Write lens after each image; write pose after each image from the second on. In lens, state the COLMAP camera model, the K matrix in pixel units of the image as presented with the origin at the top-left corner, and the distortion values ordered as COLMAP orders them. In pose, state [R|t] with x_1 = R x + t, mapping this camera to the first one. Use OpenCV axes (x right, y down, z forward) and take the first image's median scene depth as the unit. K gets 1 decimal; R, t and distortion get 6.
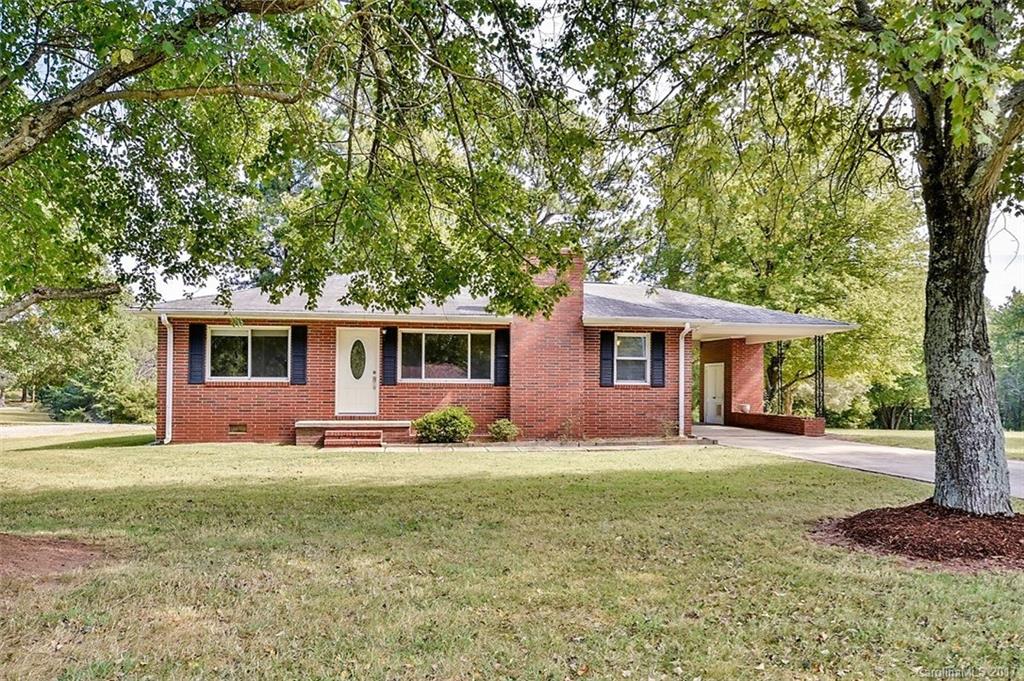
lens RADIAL K [[798.5, 0, 509.9], [0, 798.5, 342.4], [0, 0, 1]] dist [-0.003244, -0.000339]
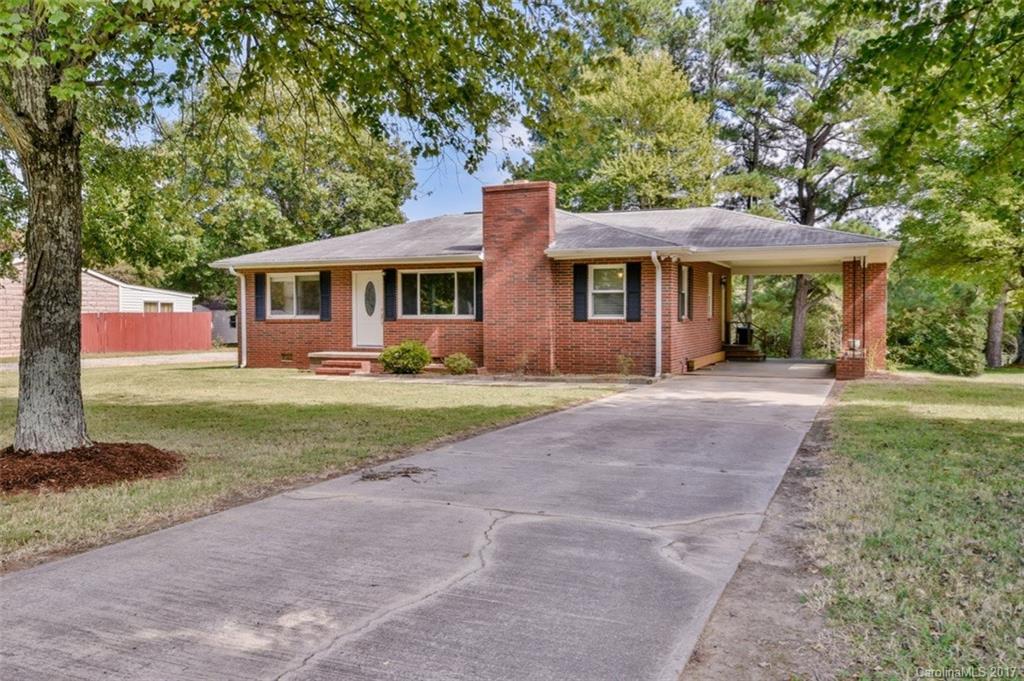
lens RADIAL K [[798.5, 0, 509.4], [0, 798.5, 340.1], [0, 0, 1]] dist [-0.003244, -0.000339]
pose [[0.851811, 0.006955, -0.523803, 0.565734], [0.033204, 0.997184, 0.067236, 0.009997], [0.522796, -0.074665, 0.849182, 0.131191]]
